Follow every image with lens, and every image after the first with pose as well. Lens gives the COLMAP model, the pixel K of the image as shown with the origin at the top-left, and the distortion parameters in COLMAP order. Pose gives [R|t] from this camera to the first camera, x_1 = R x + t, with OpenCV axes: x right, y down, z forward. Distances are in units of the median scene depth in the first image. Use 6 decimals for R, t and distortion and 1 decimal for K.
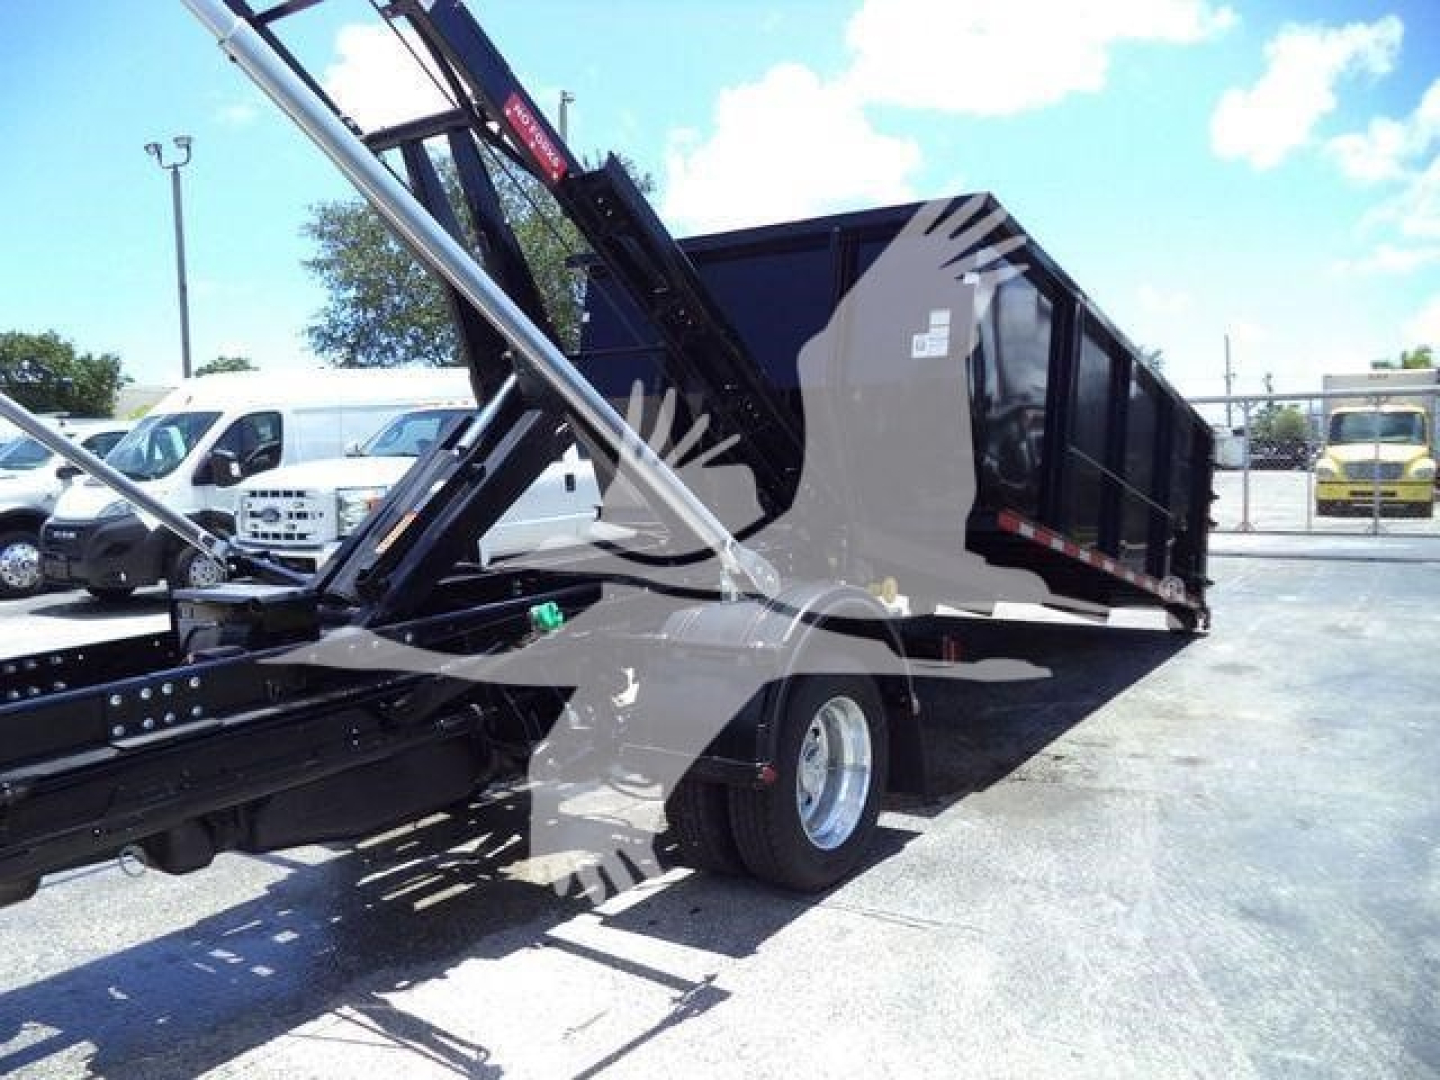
lens RADIAL K [[1177.7, 0, 728.4], [0, 1177.7, 539.9], [0, 0, 1]] dist [-0.029030, 0.007006]
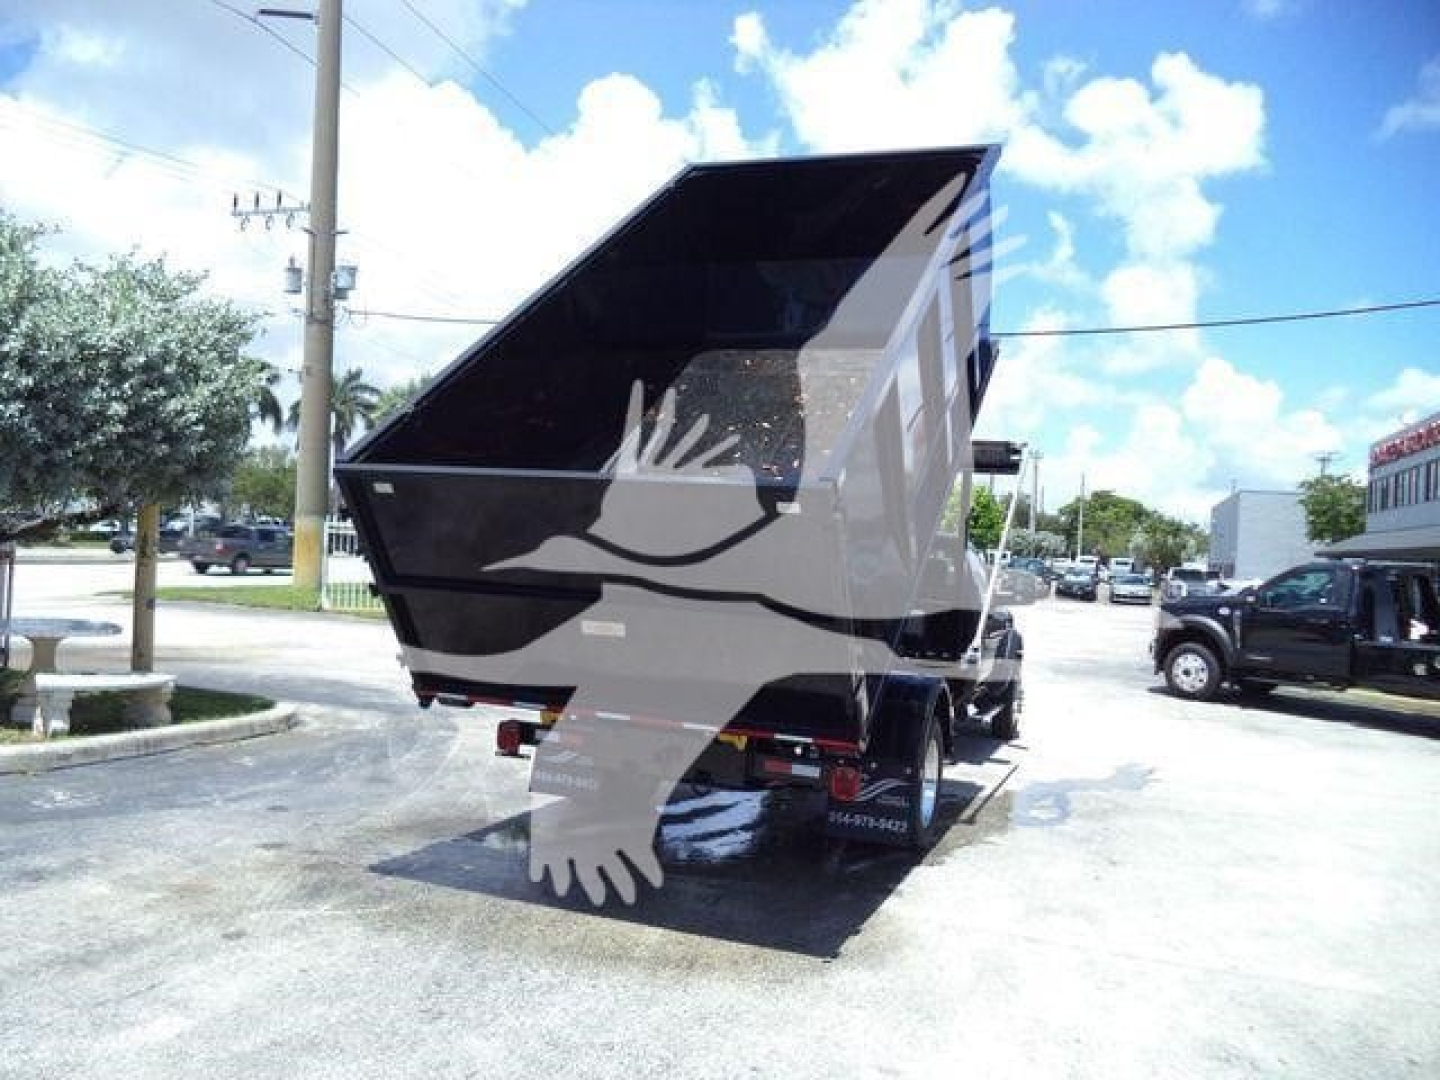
lens RADIAL K [[1177.7, 0, 740.7], [0, 1177.7, 540.5], [0, 0, 1]] dist [-0.029030, 0.007006]
pose [[-0.969693, -0.038801, -0.241224, 0.277016], [-0.058849, 0.995334, 0.076467, -0.244253], [0.237132, 0.088345, -0.967452, 2.471318]]
